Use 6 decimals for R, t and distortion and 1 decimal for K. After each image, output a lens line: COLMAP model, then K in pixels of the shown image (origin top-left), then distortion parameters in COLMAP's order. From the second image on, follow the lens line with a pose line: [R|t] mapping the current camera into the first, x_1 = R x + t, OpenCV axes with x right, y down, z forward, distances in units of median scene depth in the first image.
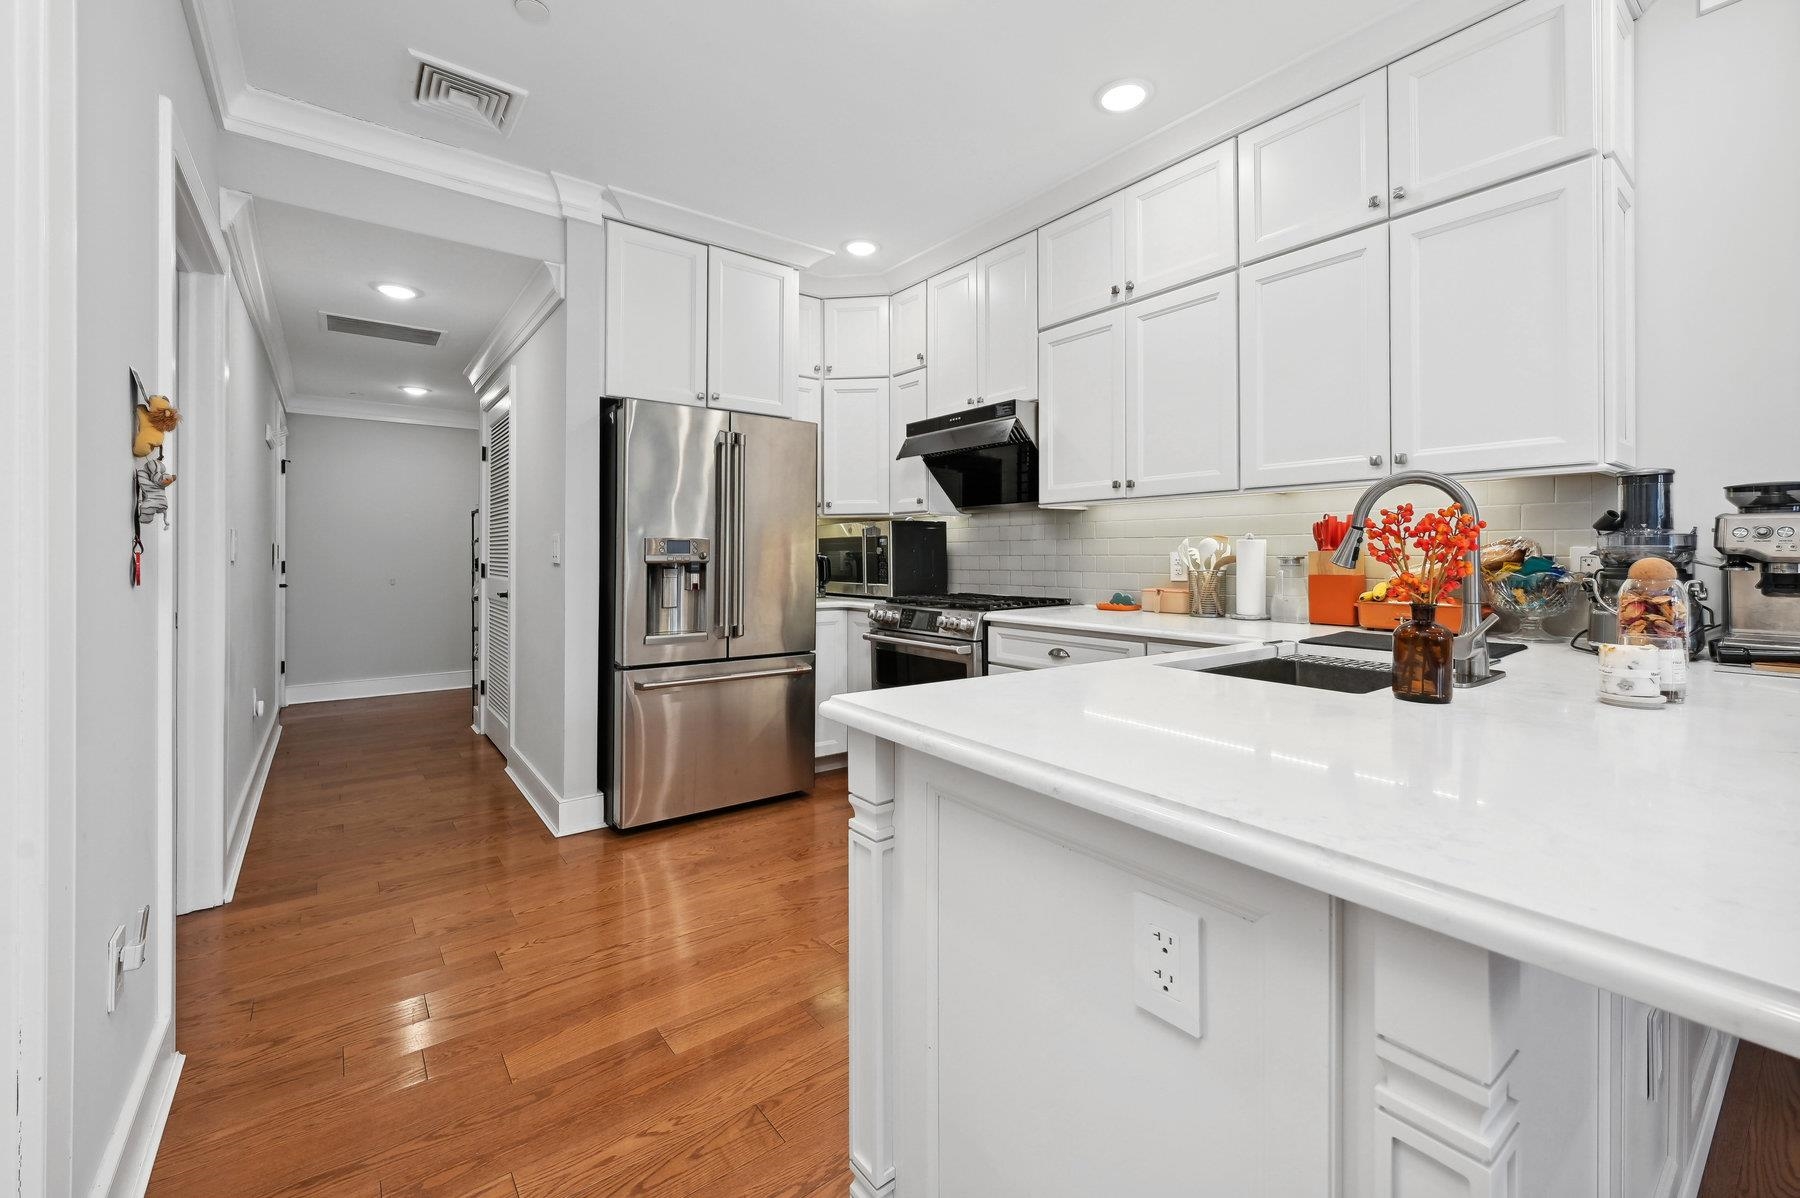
lens RADIAL K [[739.5, 0, 898.8], [0, 739.5, 558.8], [0, 0, 1]] dist [-0.000301, -0.000197]
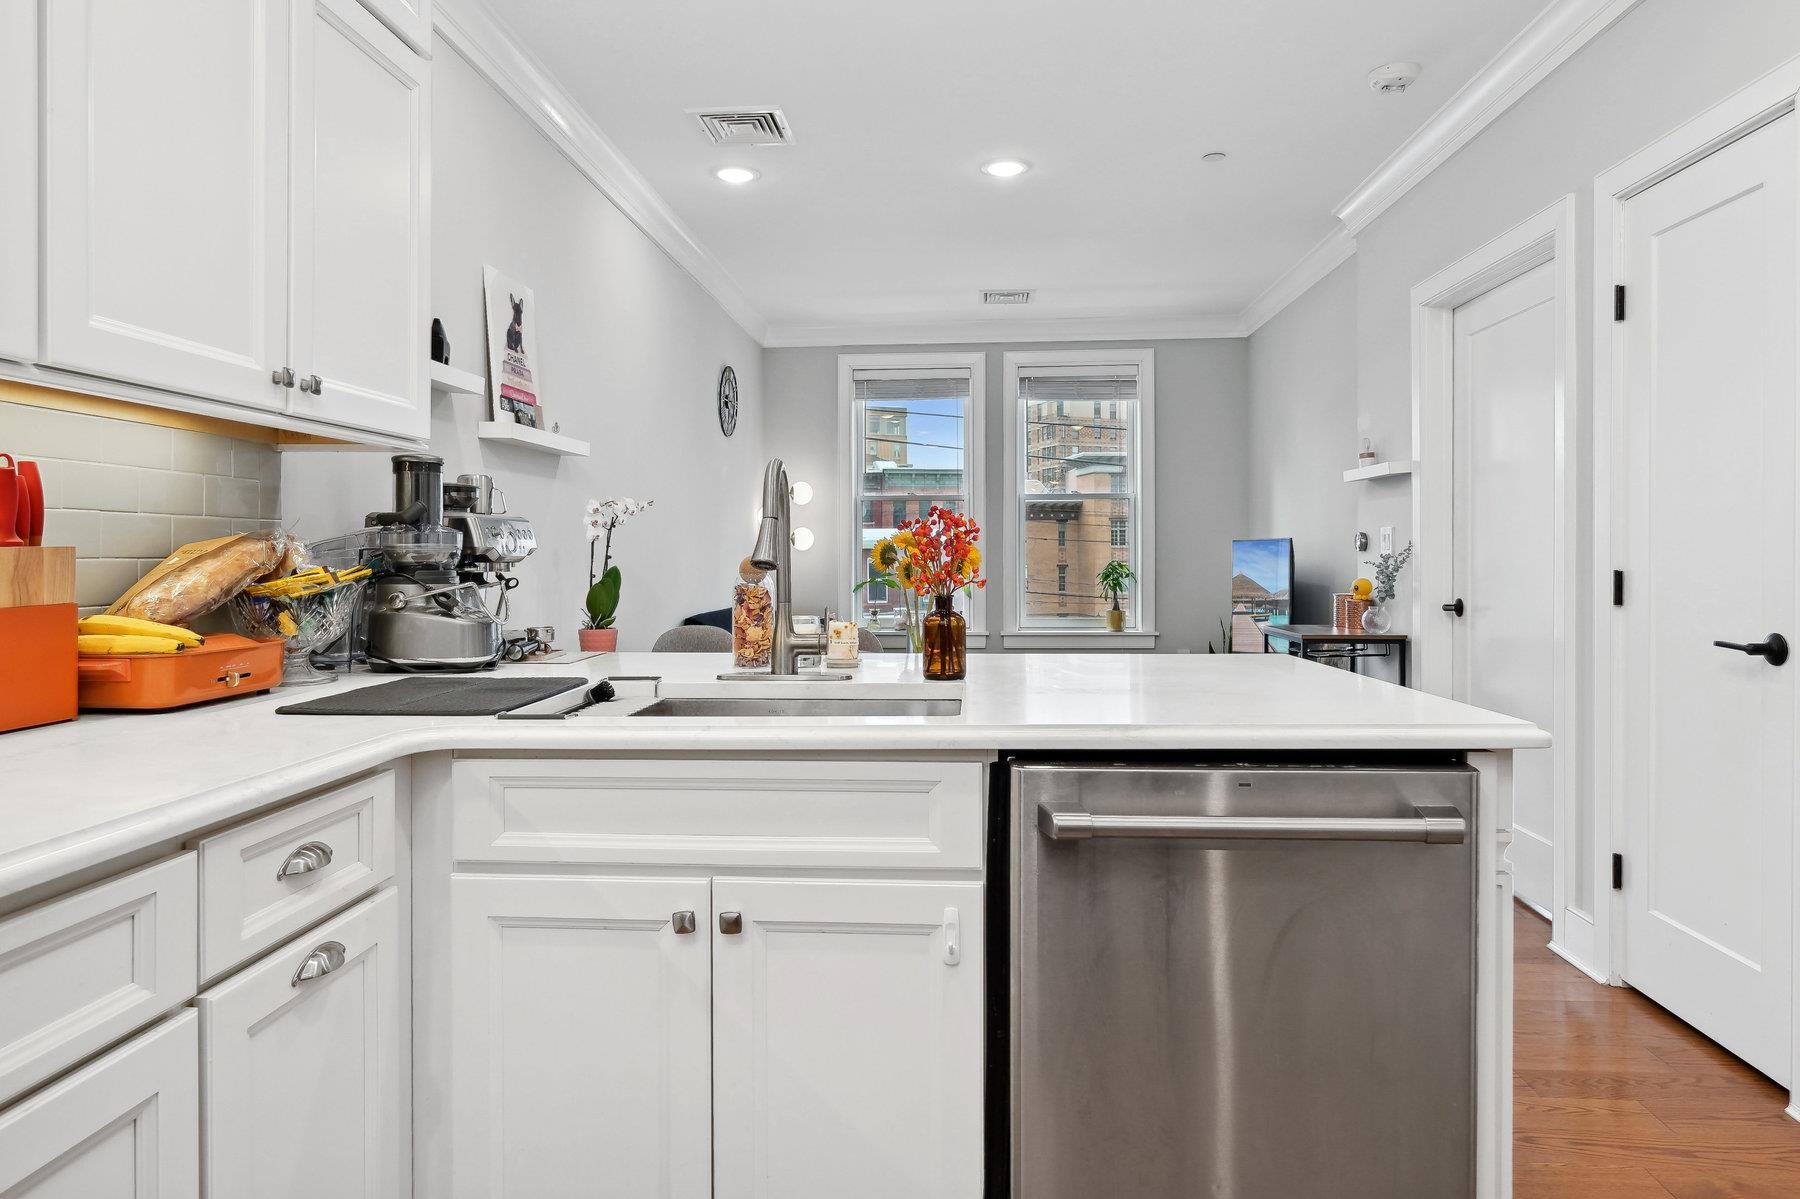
lens RADIAL K [[1082.4, 0, 899.2], [0, 1082.4, 553.3], [0, 0, 1]] dist [-0.025344, -0.000071]
pose [[-0.749694, -0.000169, 0.661785, -0.120749], [0.004848, 0.999972, 0.005748, -0.004588], [-0.661767, 0.007517, -0.749672, 0.874960]]
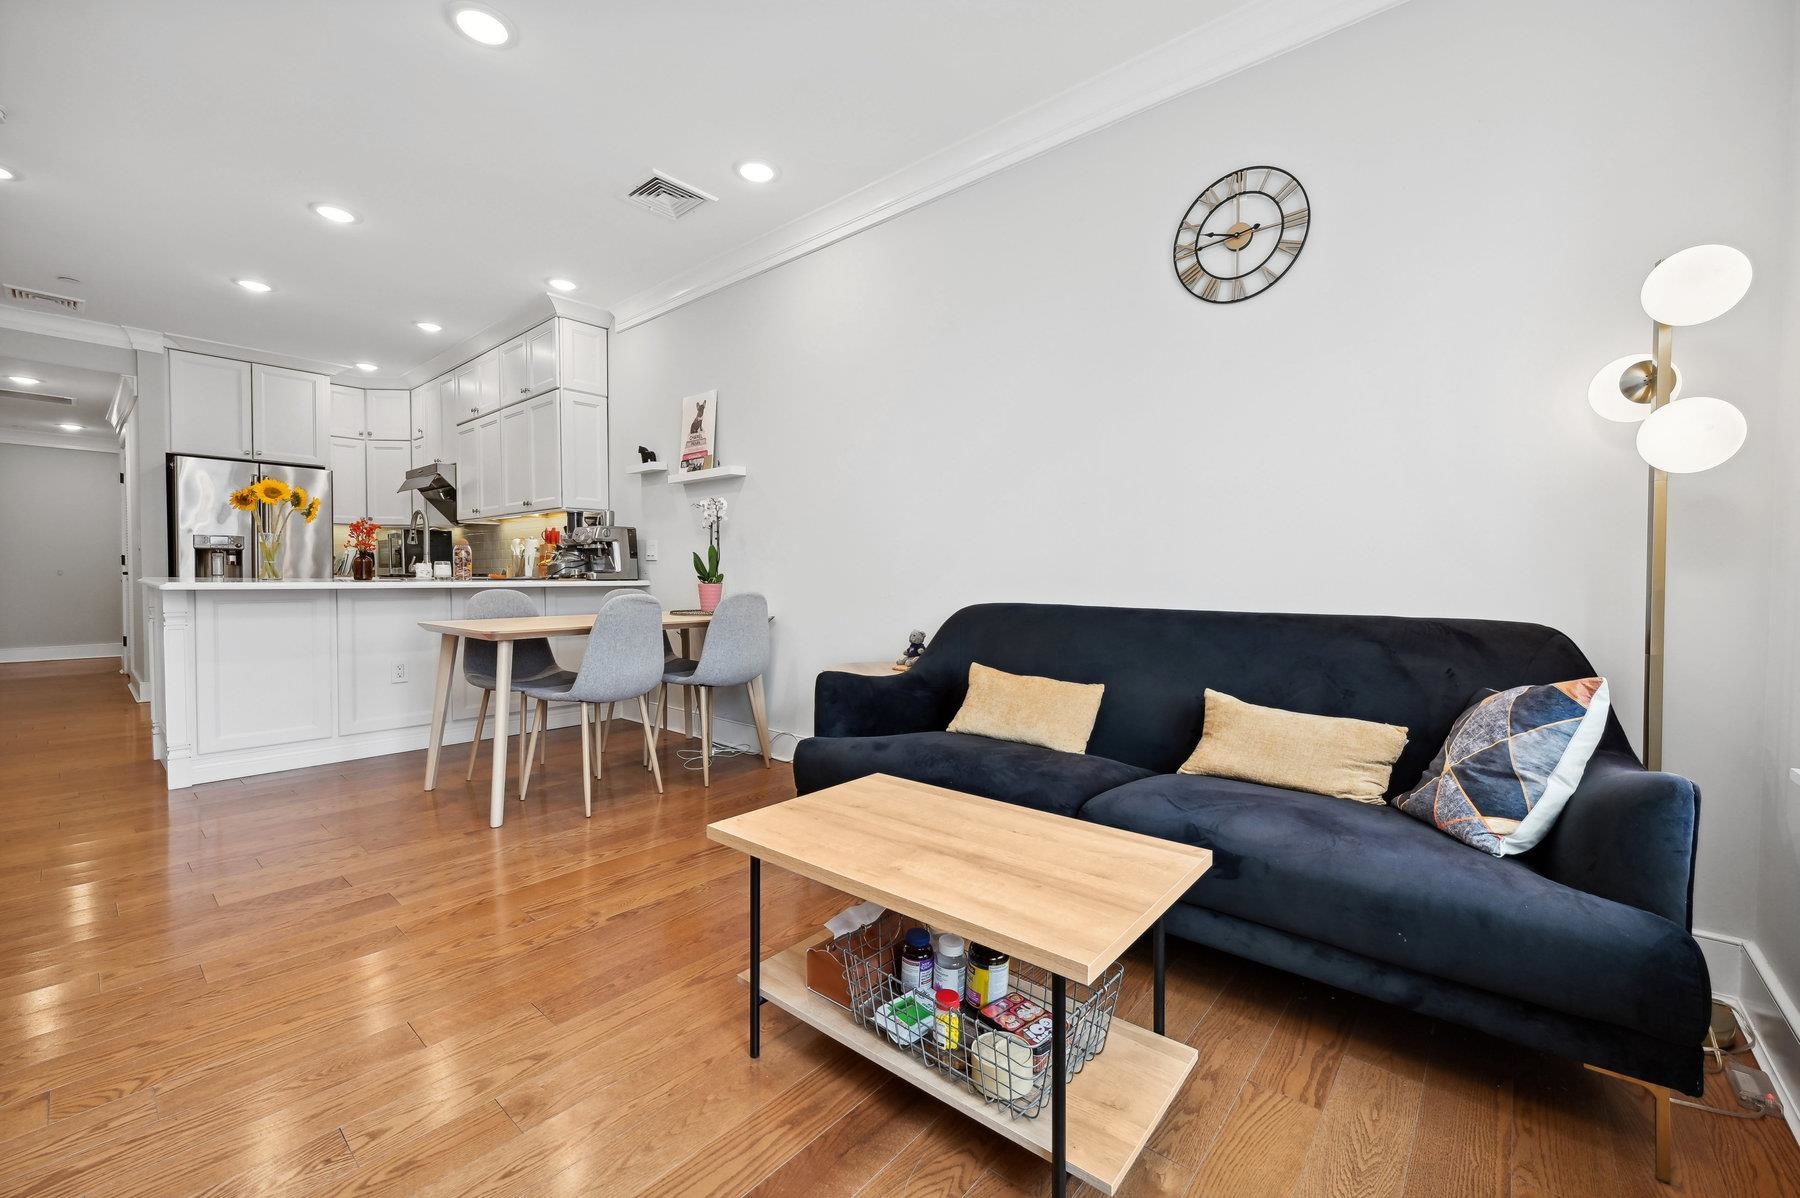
lens RADIAL K [[722.5, 0, 900.0], [0, 722.5, 599.0], [0, 0, 1]] dist [0.000301, 0.000001]
pose [[0.977998, -0.001898, 0.208603, 0.923980], [-0.003746, 0.999638, 0.026657, 0.071831], [-0.208578, -0.026852, 0.977637, -1.023281]]
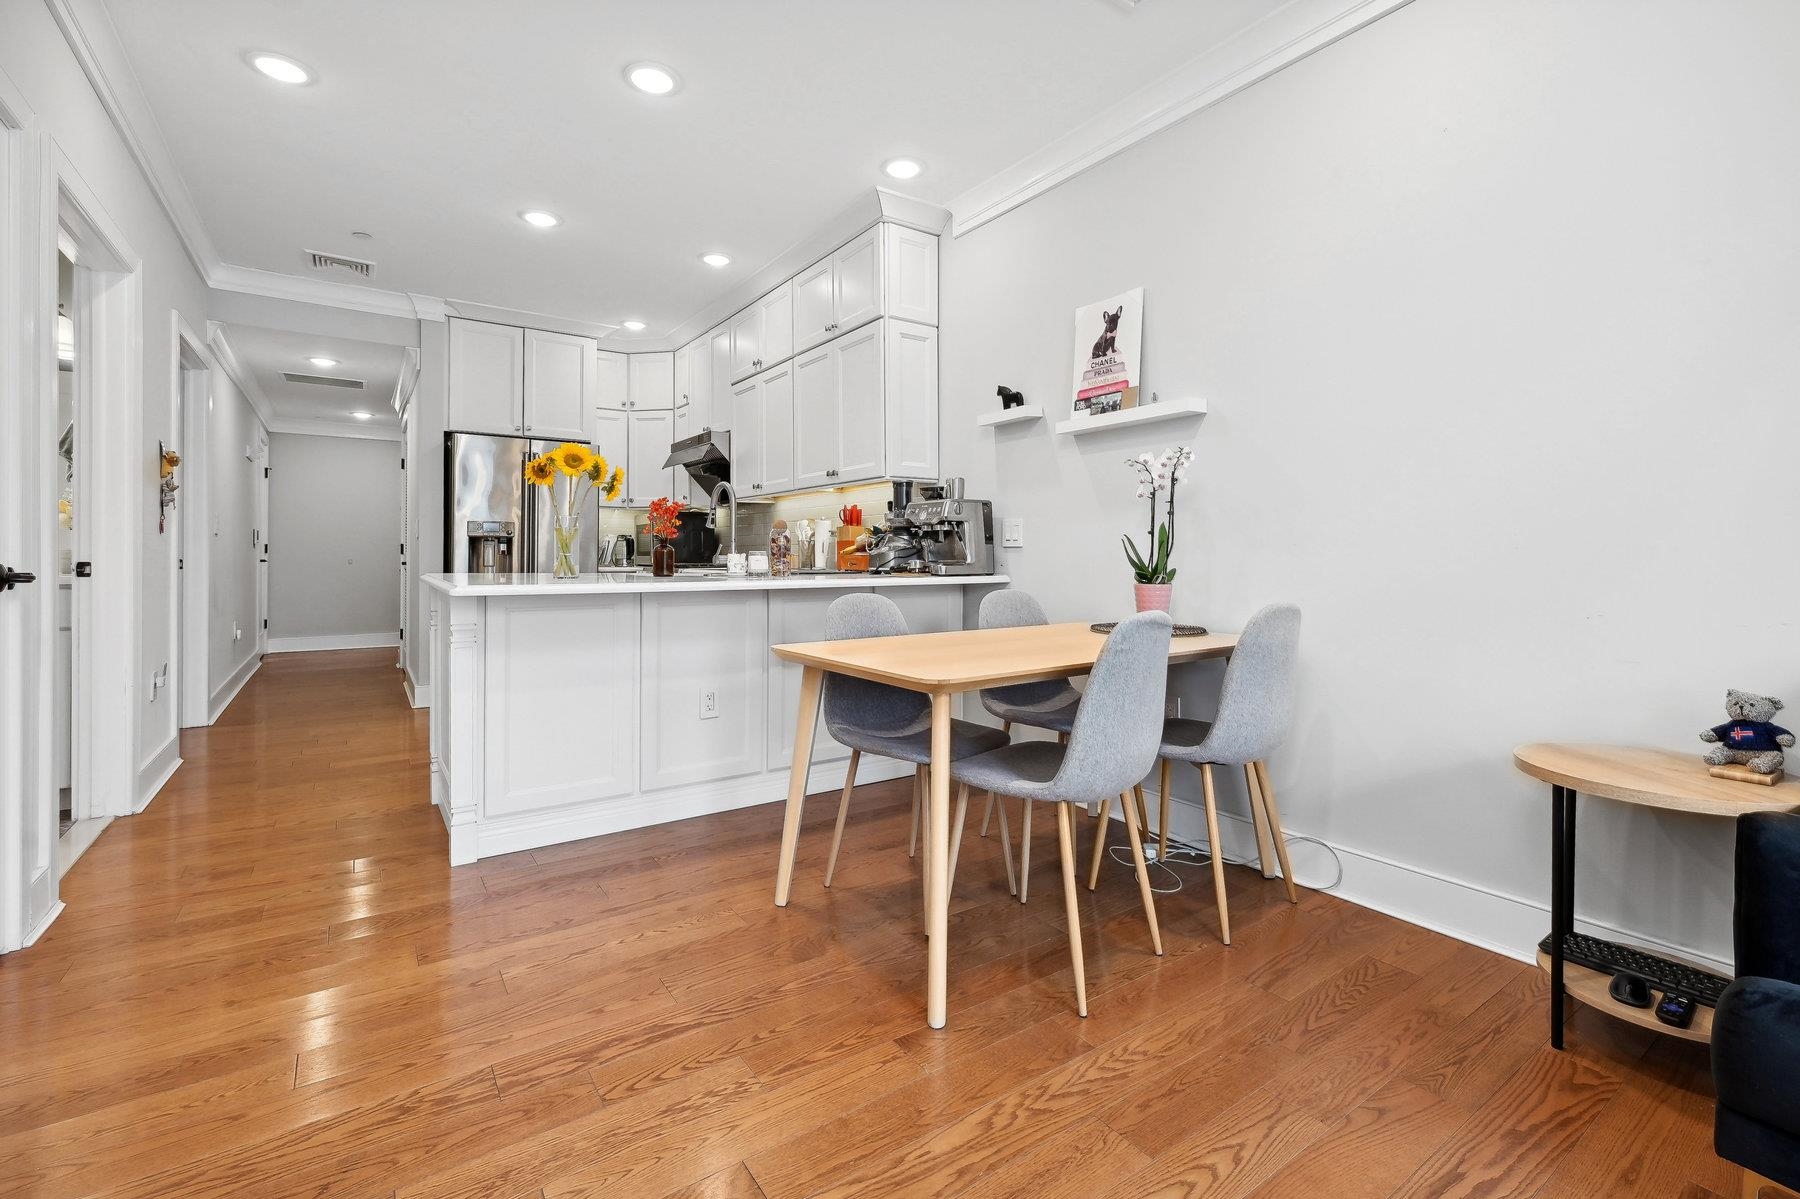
lens RADIAL K [[784.7, 0, 900.3], [0, 784.7, 561.2], [0, 0, 1]] dist [-0.001118, 0.000061]
pose [[0.999128, 0.001306, -0.041730, 0.629915], [-0.001325, 0.999999, -0.000441, 0.055866], [0.041729, 0.000496, 0.999129, -0.618175]]
